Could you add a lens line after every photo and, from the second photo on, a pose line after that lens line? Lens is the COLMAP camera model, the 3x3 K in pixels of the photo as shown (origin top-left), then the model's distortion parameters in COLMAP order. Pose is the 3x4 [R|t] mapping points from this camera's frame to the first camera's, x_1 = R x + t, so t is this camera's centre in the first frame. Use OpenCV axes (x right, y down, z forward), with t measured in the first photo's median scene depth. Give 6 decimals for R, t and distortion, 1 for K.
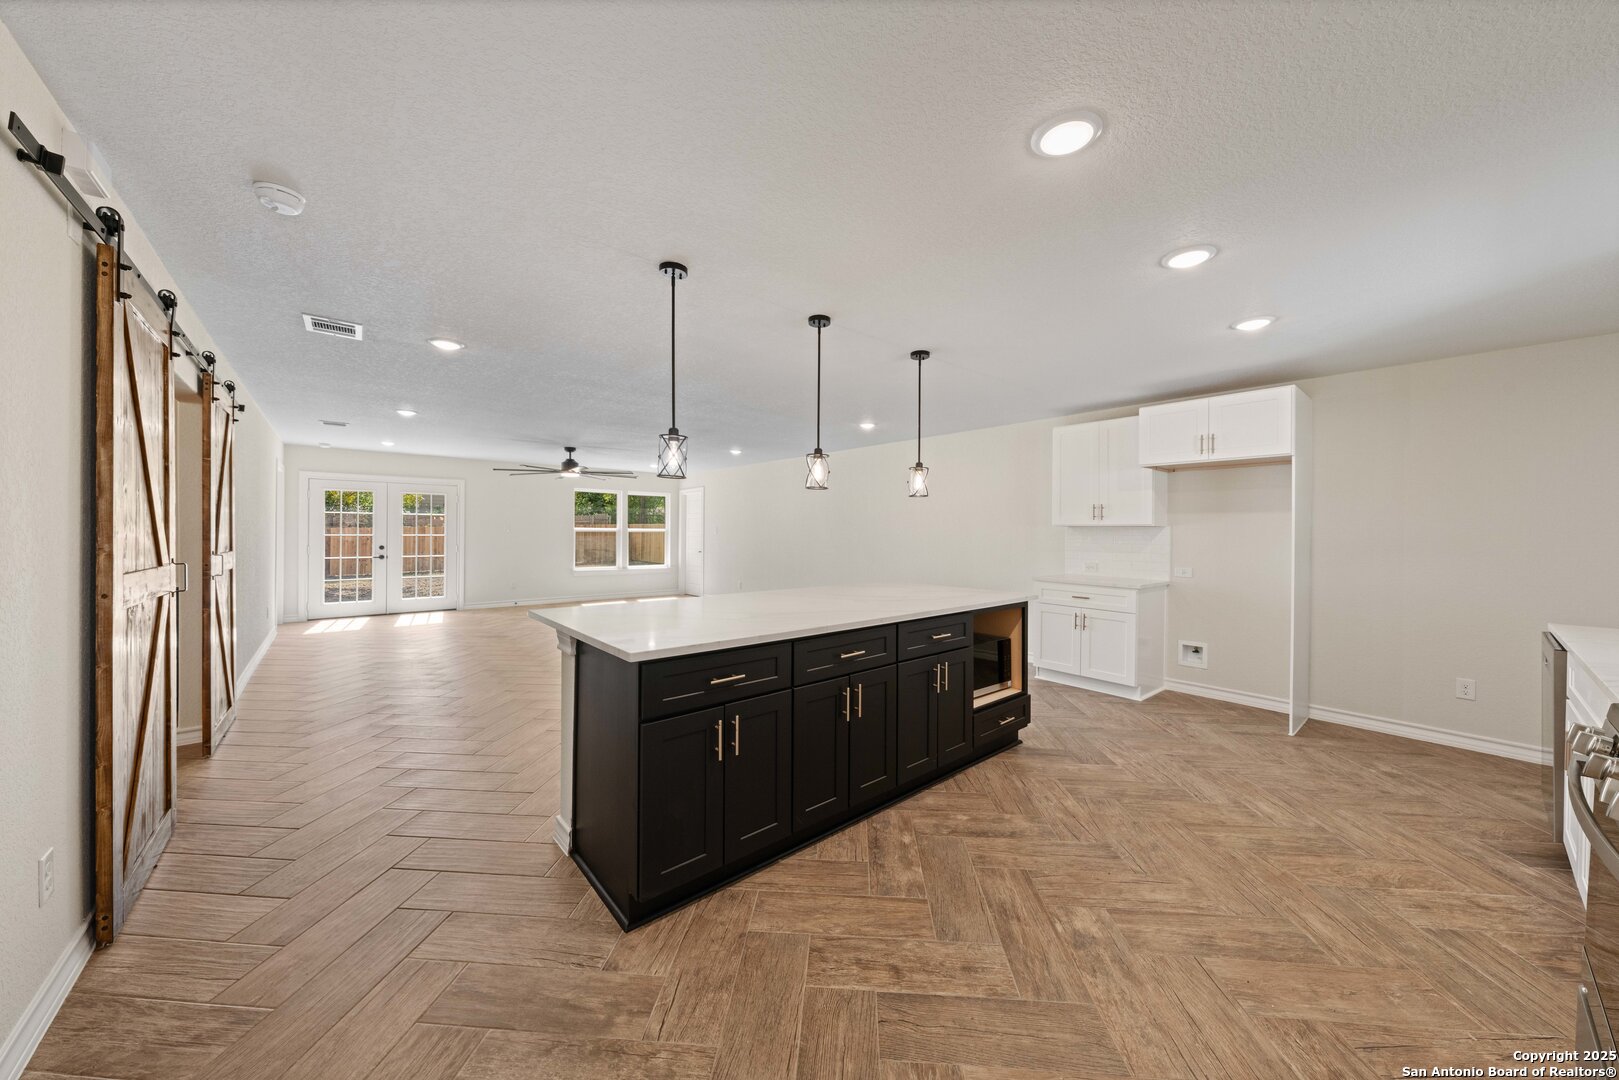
lens RADIAL K [[545.1, 0, 809.5], [0, 545.1, 540.0], [0, 0, 1]] dist [0.000606, 0.000032]
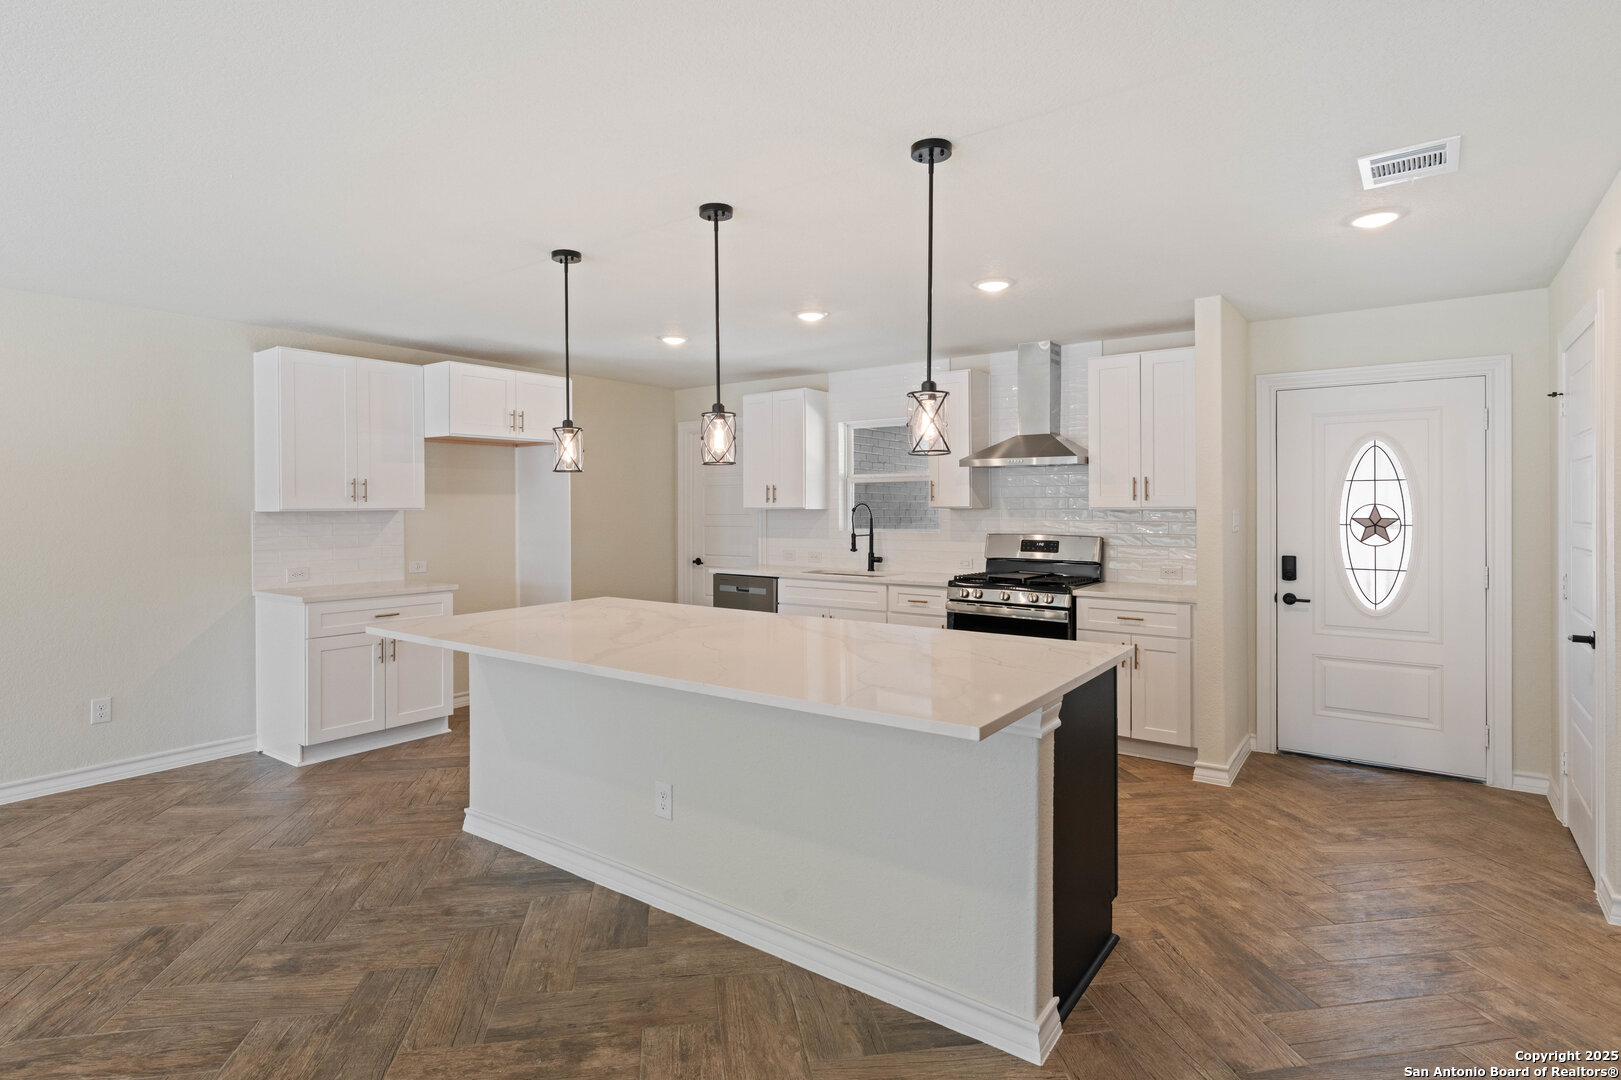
lens RADIAL K [[837.6, 0, 804.8], [0, 837.6, 503.2], [0, 0, 1]] dist [-0.000045, 0.000325]
pose [[-0.232150, -0.001670, 0.972679, -0.663785], [0.022269, 0.999727, 0.007032, -0.031323], [-0.972425, 0.023293, -0.232049, 0.750497]]
